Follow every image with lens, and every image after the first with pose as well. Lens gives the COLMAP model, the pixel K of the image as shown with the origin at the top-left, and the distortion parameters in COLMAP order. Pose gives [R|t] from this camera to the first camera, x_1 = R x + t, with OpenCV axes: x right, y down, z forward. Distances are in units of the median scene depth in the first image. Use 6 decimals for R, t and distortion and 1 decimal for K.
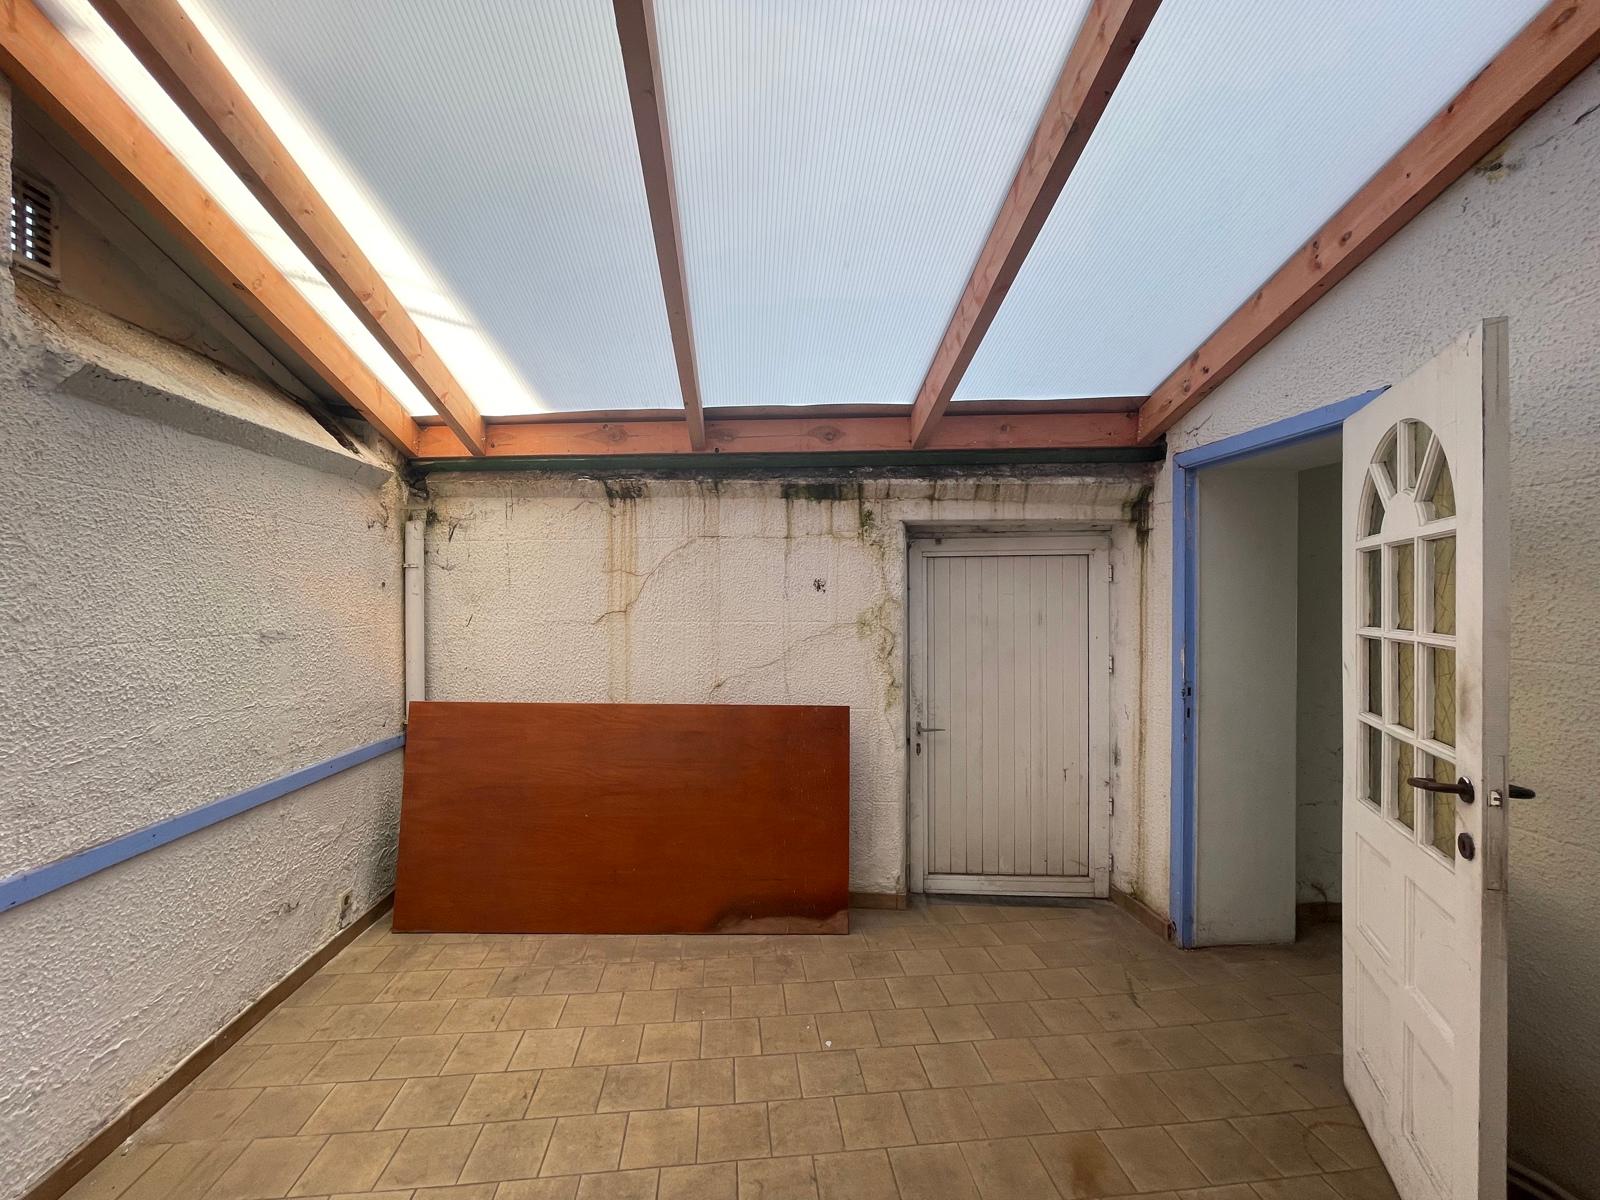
lens RADIAL K [[648.1, 0, 800.2], [0, 648.1, 603.4], [0, 0, 1]] dist [-0.002362, 0.000067]
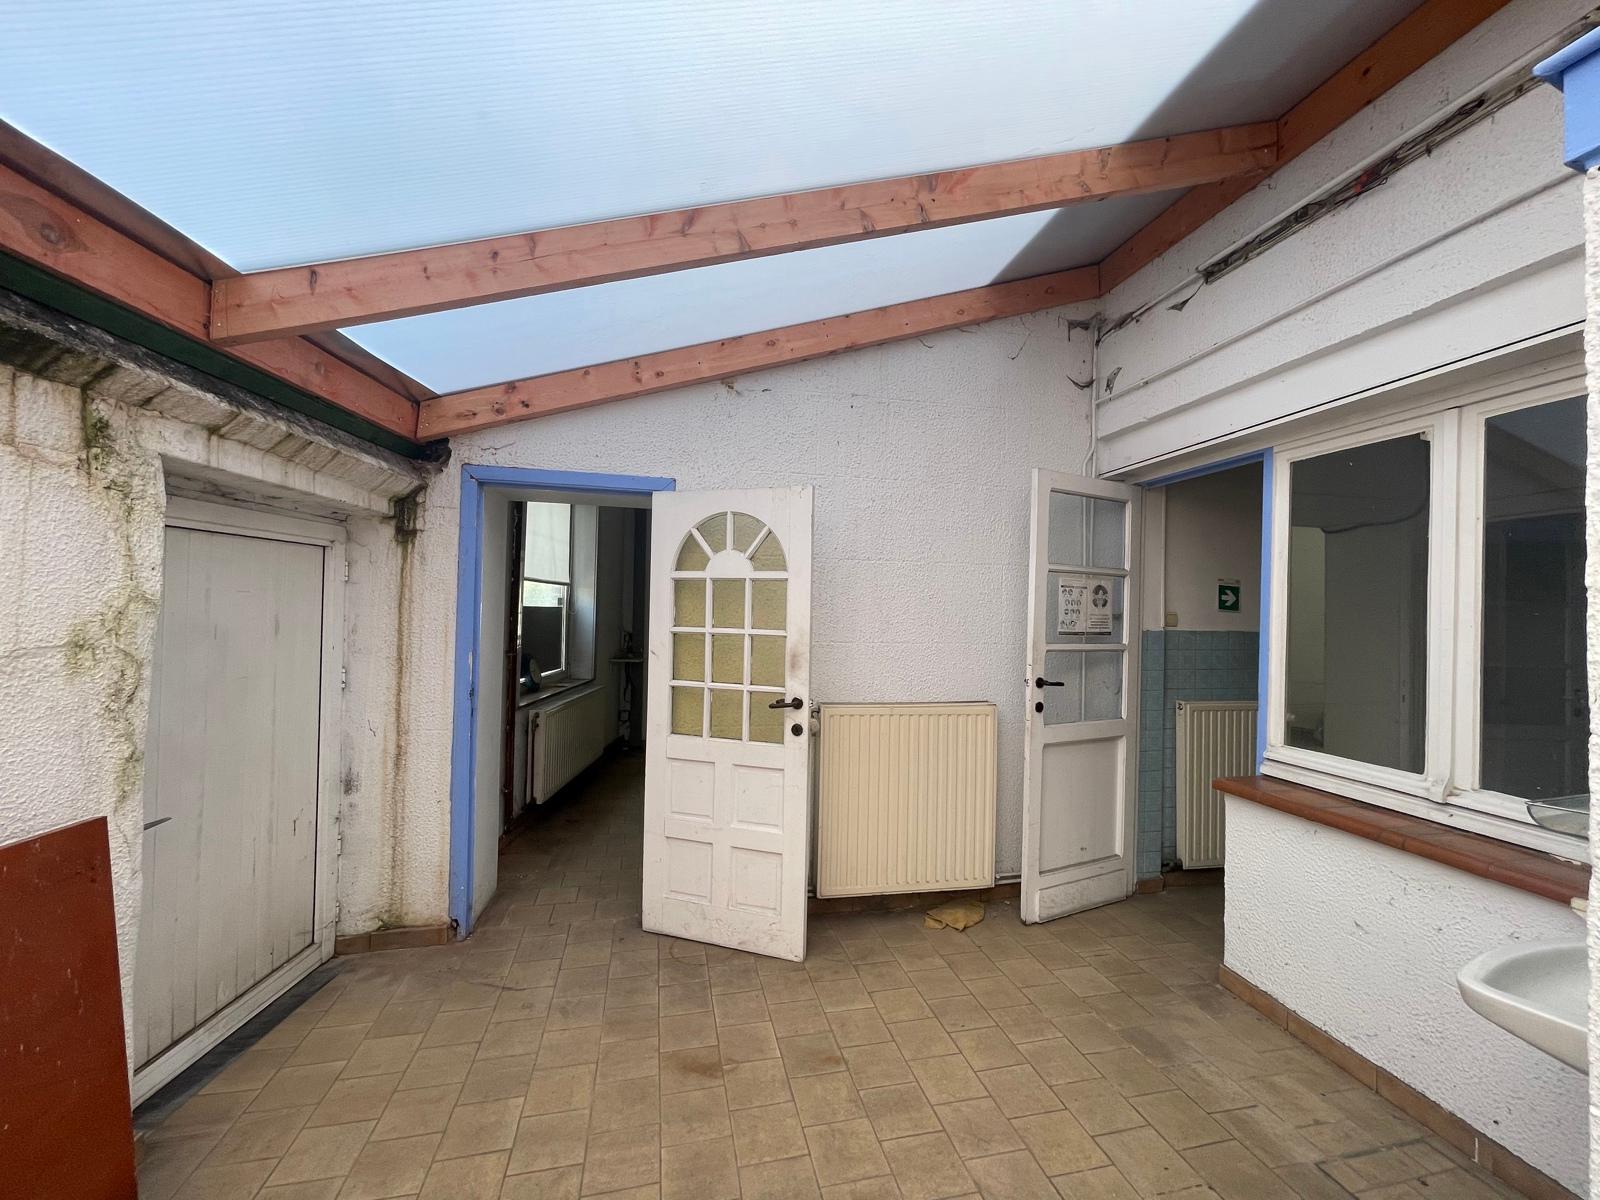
lens RADIAL K [[646.7, 0, 796.0], [0, 646.7, 605.2], [0, 0, 1]] dist [-0.002513, -0.000537]
pose [[-0.110839, 0.007165, 0.993813, -0.453984], [-0.018326, 0.999789, -0.009252, -0.004698], [-0.993669, -0.019238, -0.110685, 0.530562]]
